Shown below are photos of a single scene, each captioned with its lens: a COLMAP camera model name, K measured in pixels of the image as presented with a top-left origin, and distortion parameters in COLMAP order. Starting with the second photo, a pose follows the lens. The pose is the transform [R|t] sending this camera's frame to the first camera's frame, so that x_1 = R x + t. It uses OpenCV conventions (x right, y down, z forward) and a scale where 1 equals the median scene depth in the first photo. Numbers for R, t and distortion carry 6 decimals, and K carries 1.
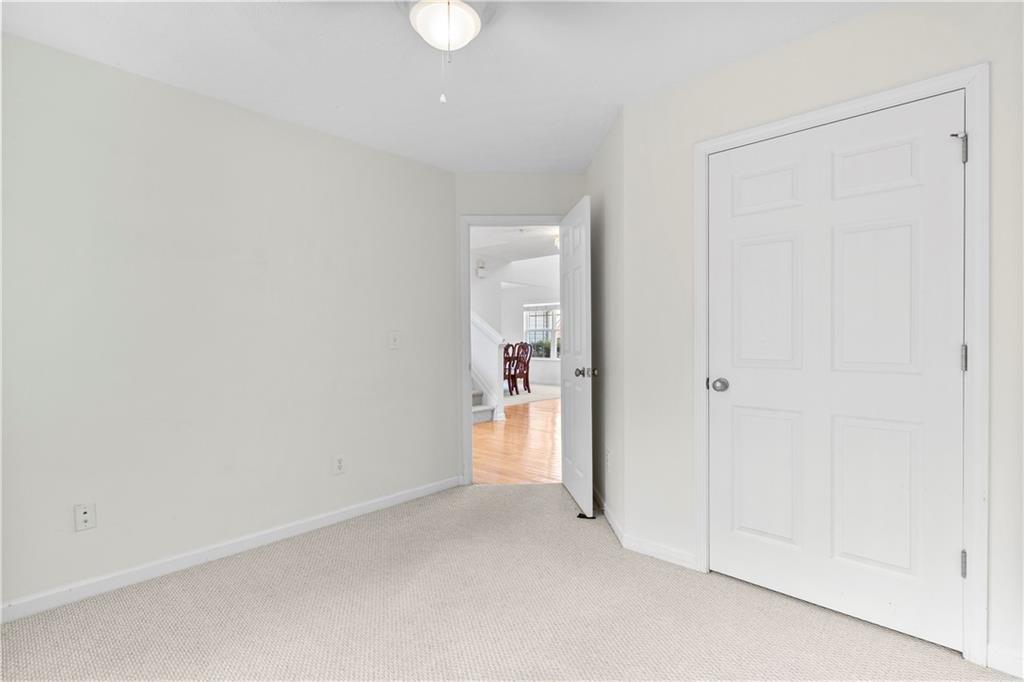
lens RADIAL K [[489.2, 0, 511.9], [0, 489.2, 338.0], [0, 0, 1]] dist [0.001623, 0.000058]
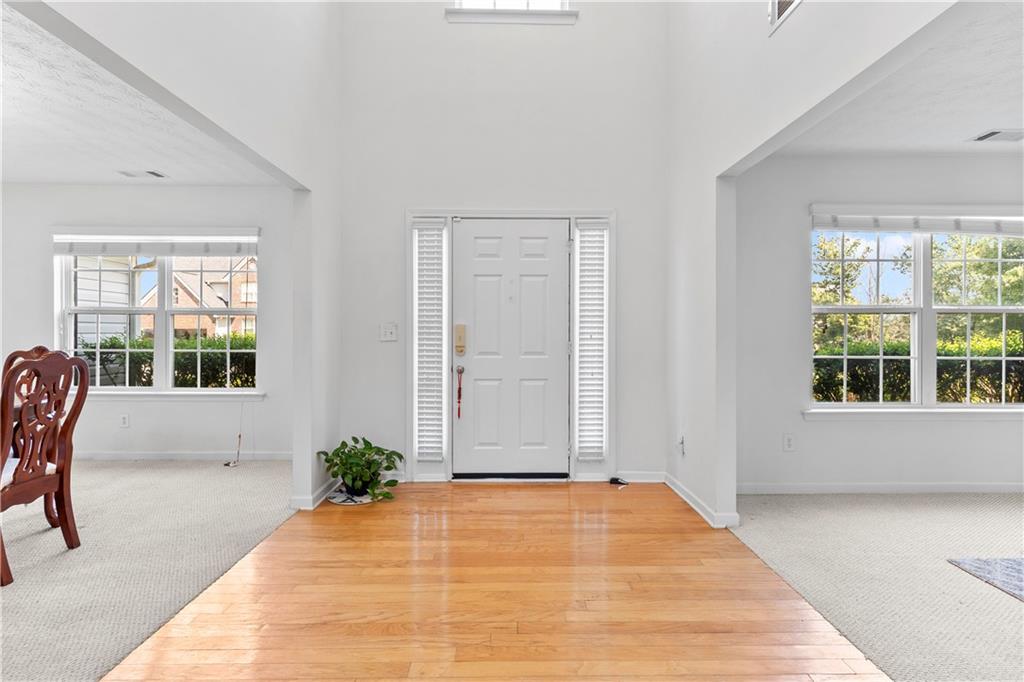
lens RADIAL K [[489.2, 0, 511.9], [0, 489.2, 338.0], [0, 0, 1]] dist [0.001623, 0.000058]
pose [[0.720695, 0.007741, 0.693209, 0.018410], [-0.009095, 0.999957, -0.001712, 0.001731], [-0.693193, -0.005071, 0.720734, 0.540501]]
